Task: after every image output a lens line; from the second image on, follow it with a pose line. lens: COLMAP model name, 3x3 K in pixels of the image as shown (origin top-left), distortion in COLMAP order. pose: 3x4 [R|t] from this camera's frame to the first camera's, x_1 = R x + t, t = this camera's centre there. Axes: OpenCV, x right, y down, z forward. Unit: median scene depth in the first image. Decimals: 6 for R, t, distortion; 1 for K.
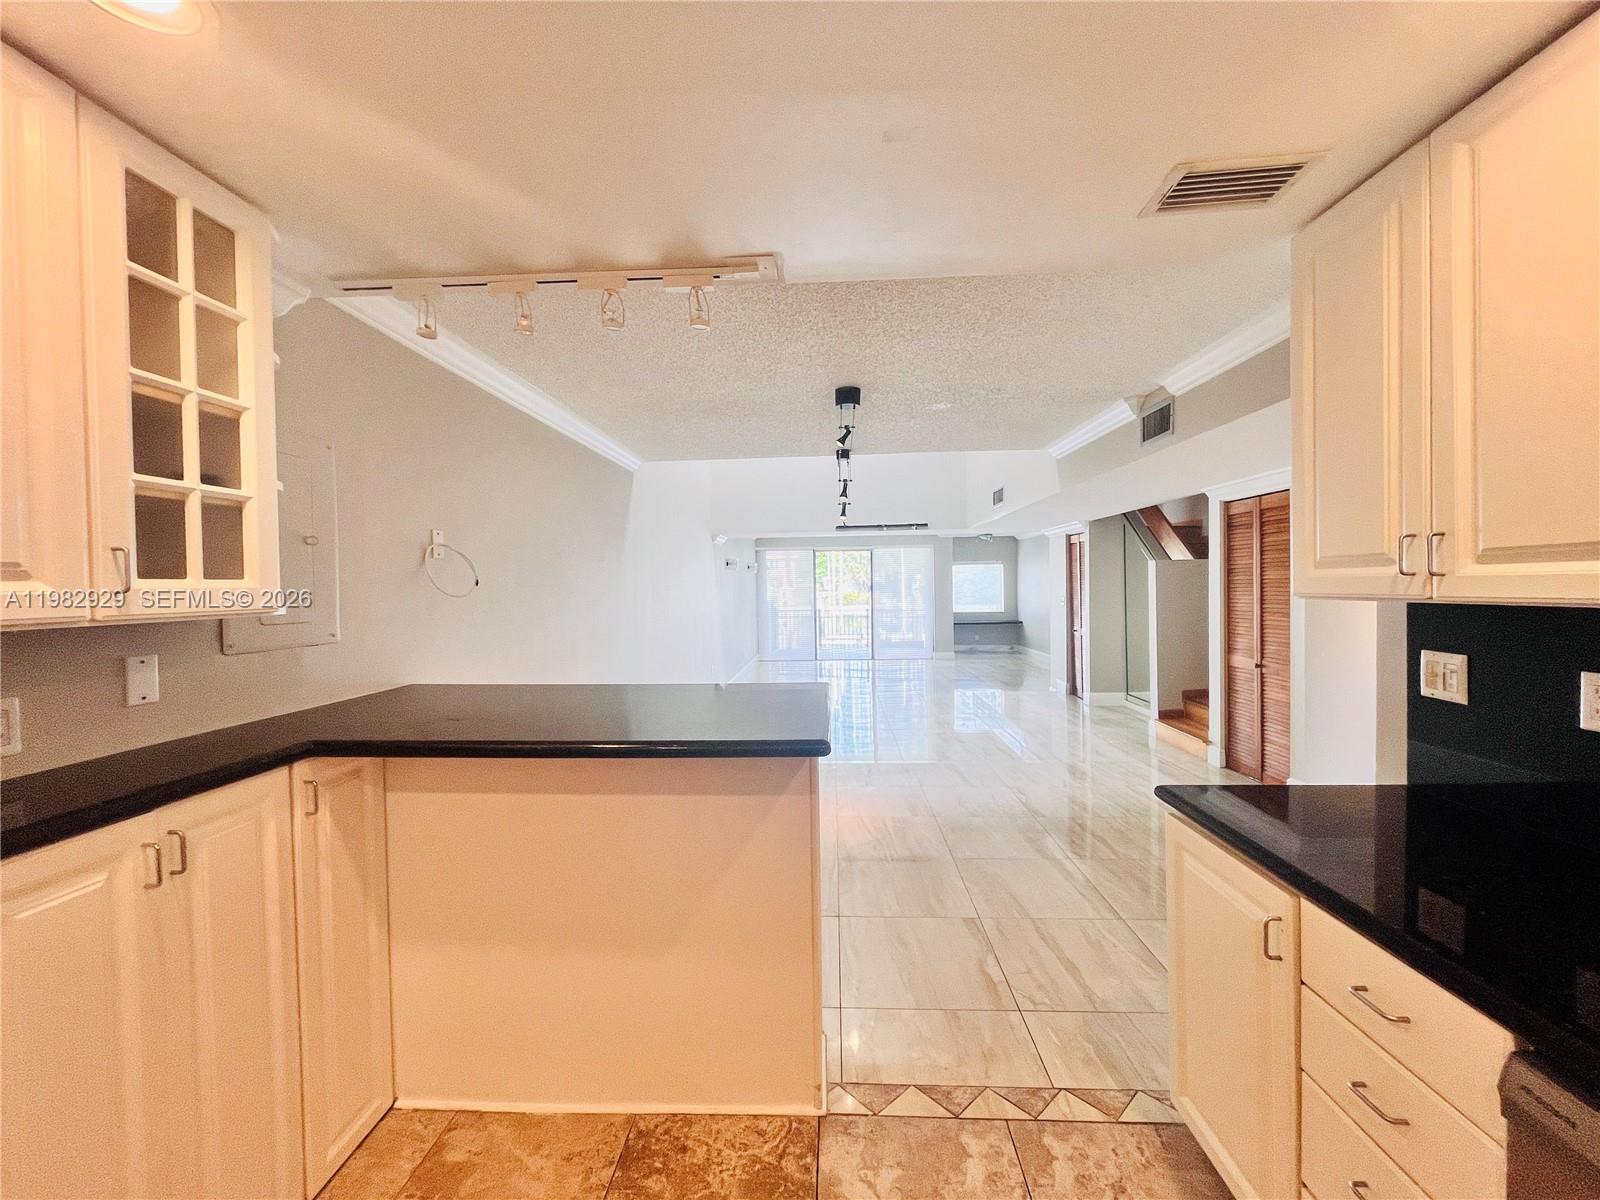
lens RADIAL K [[644.3, 0, 794.4], [0, 644.3, 597.3], [0, 0, 1]] dist [-0.003747, 0.000134]
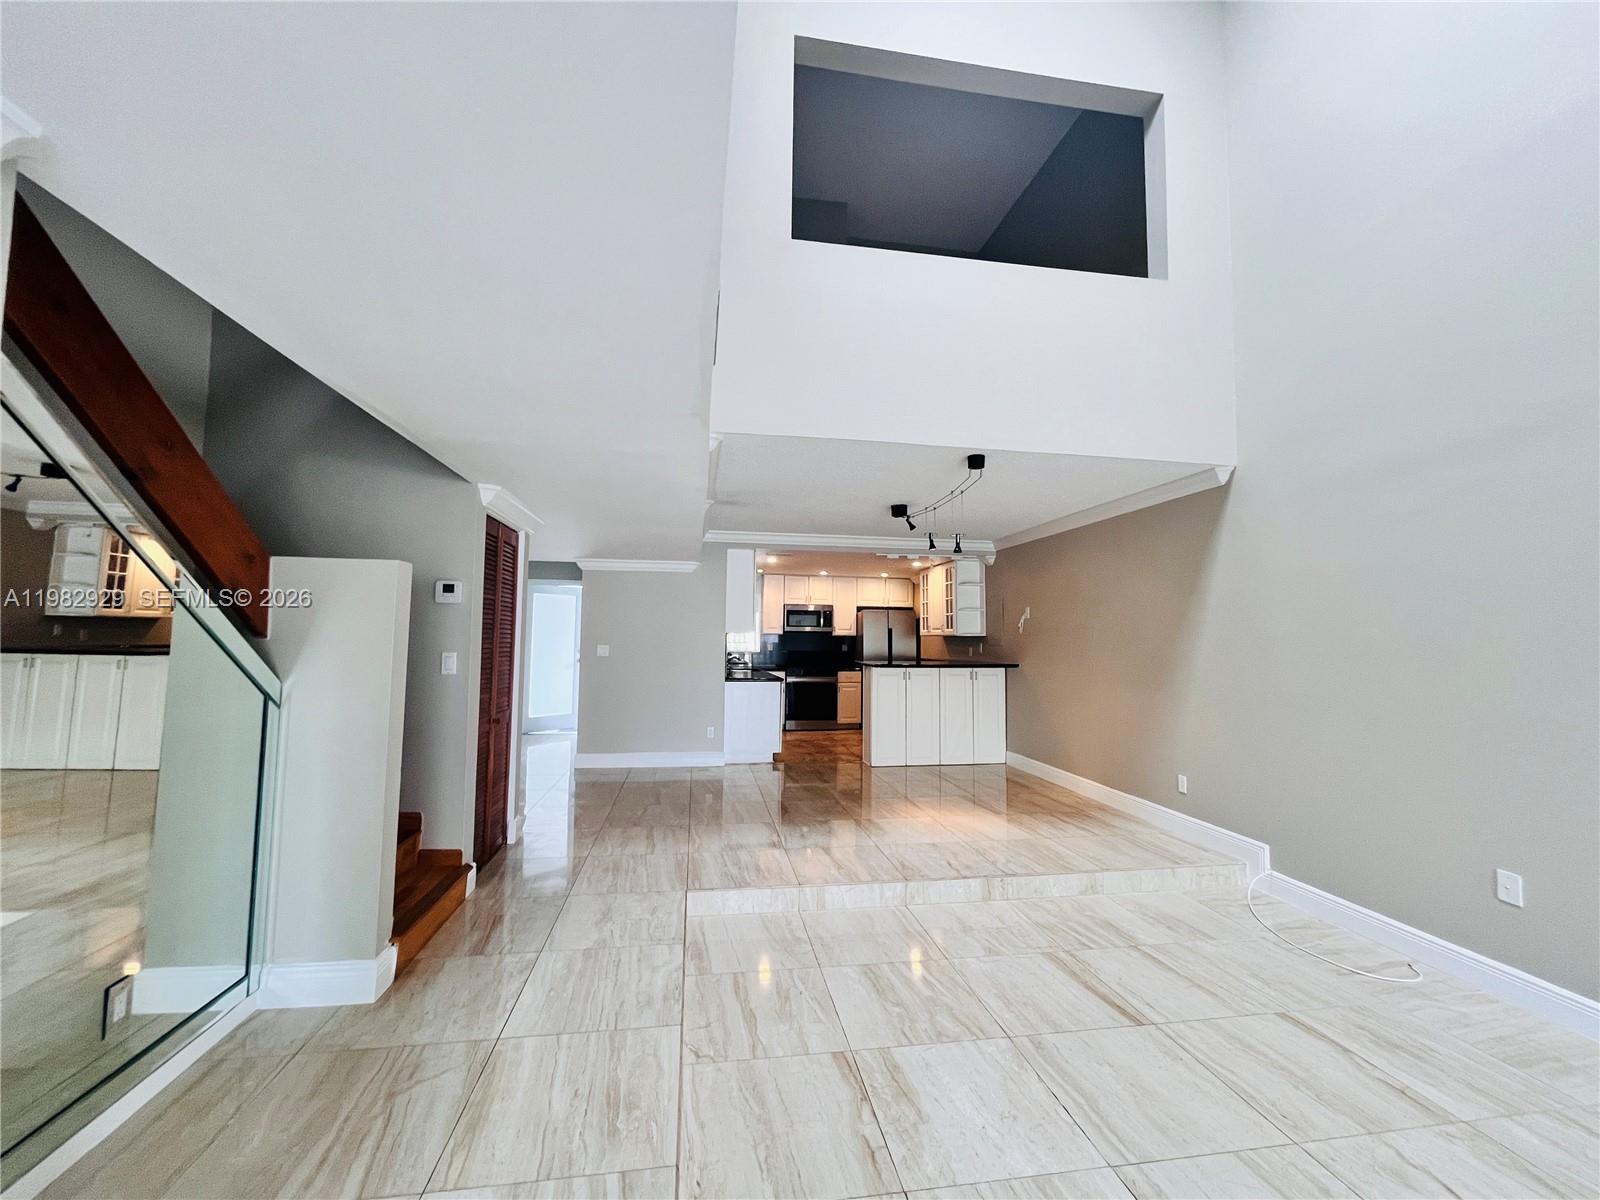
lens RADIAL K [[644.3, 0, 800.8], [0, 644.3, 598.7], [0, 0, 1]] dist [-0.003747, 0.000134]
pose [[-0.976391, -0.007661, -0.215875, 0.887757], [0.001202, 0.999163, -0.040897, -0.032558], [0.216008, -0.040191, -0.975564, 3.338783]]
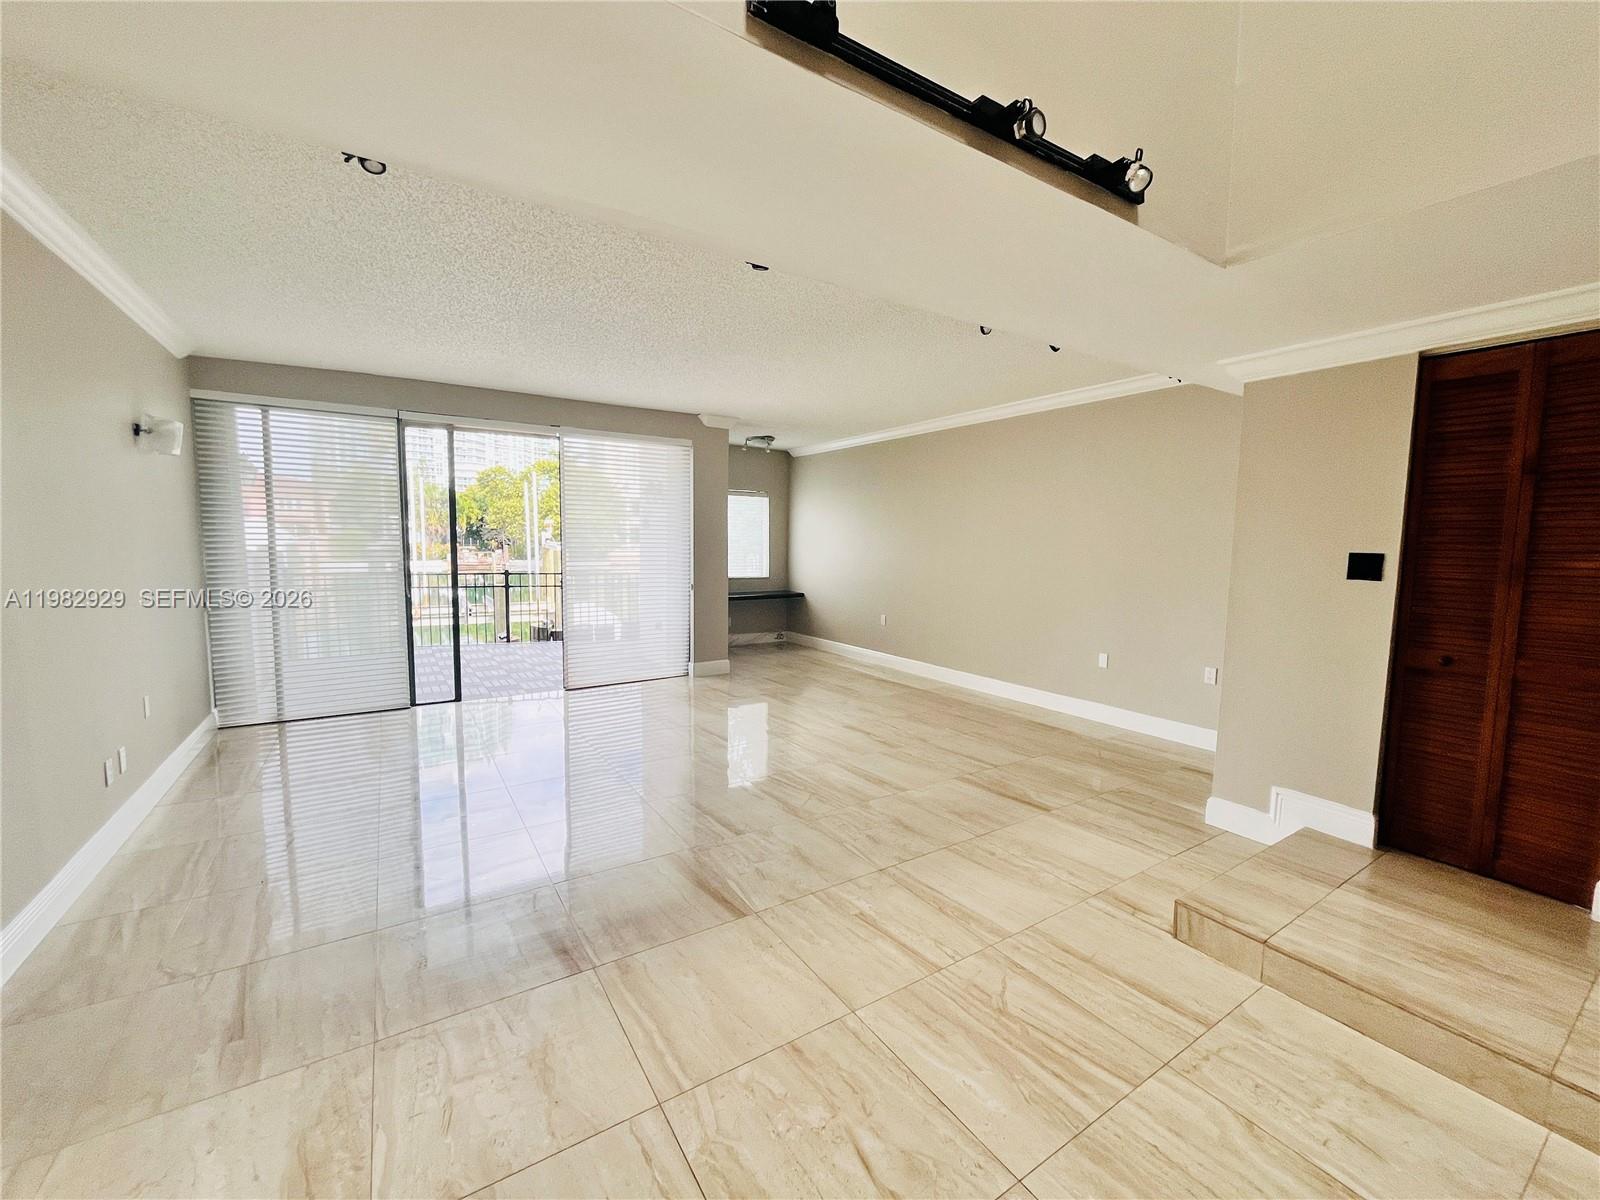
lens RADIAL K [[644.3, 0, 796.1], [0, 644.3, 597.9], [0, 0, 1]] dist [-0.003747, 0.000134]
pose [[0.810027, -0.024875, 0.585864, -0.024889], [-0.015049, 0.997889, 0.063177, 0.019837], [-0.586199, -0.059992, 0.807943, 2.866547]]
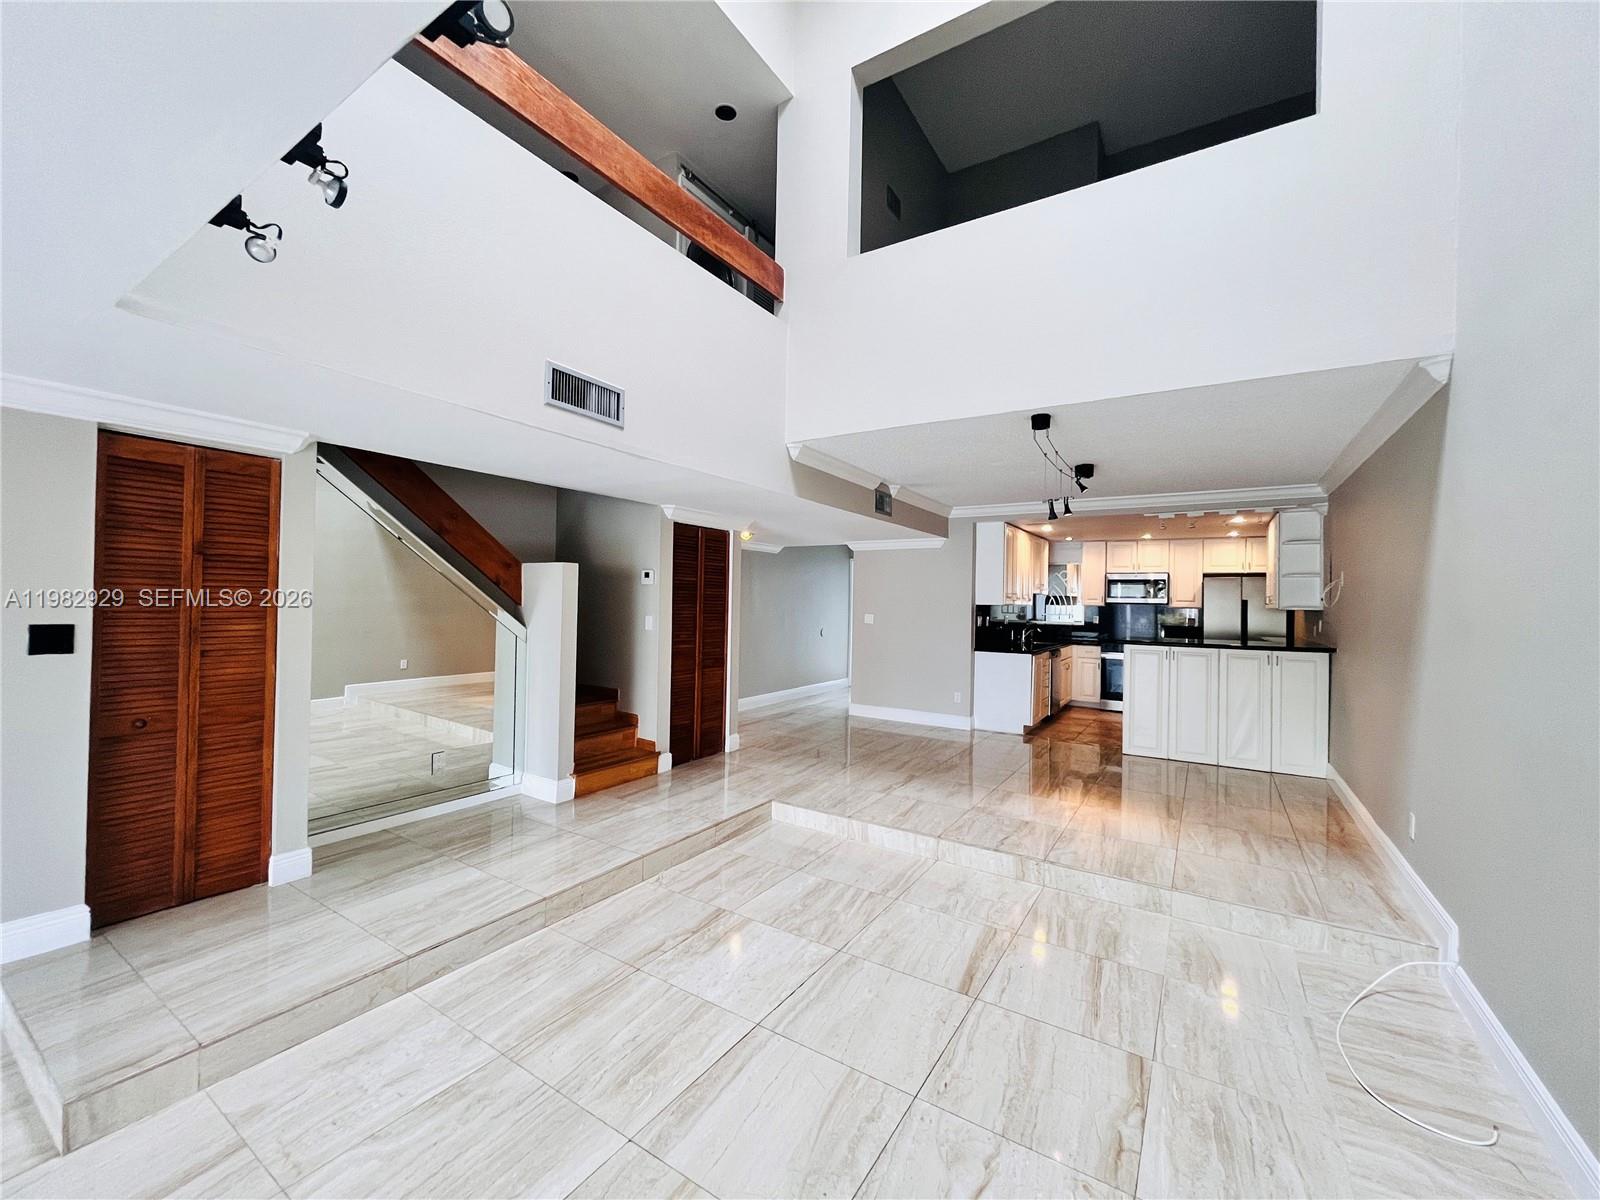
lens RADIAL K [[644.3, 0, 798.6], [0, 644.3, 598.9], [0, 0, 1]] dist [-0.003747, 0.000134]
pose [[-0.873318, 0.002604, 0.487143, -0.077914], [0.004608, 0.999985, 0.002915, -0.035417], [-0.487128, 0.004790, -0.873317, 3.453068]]
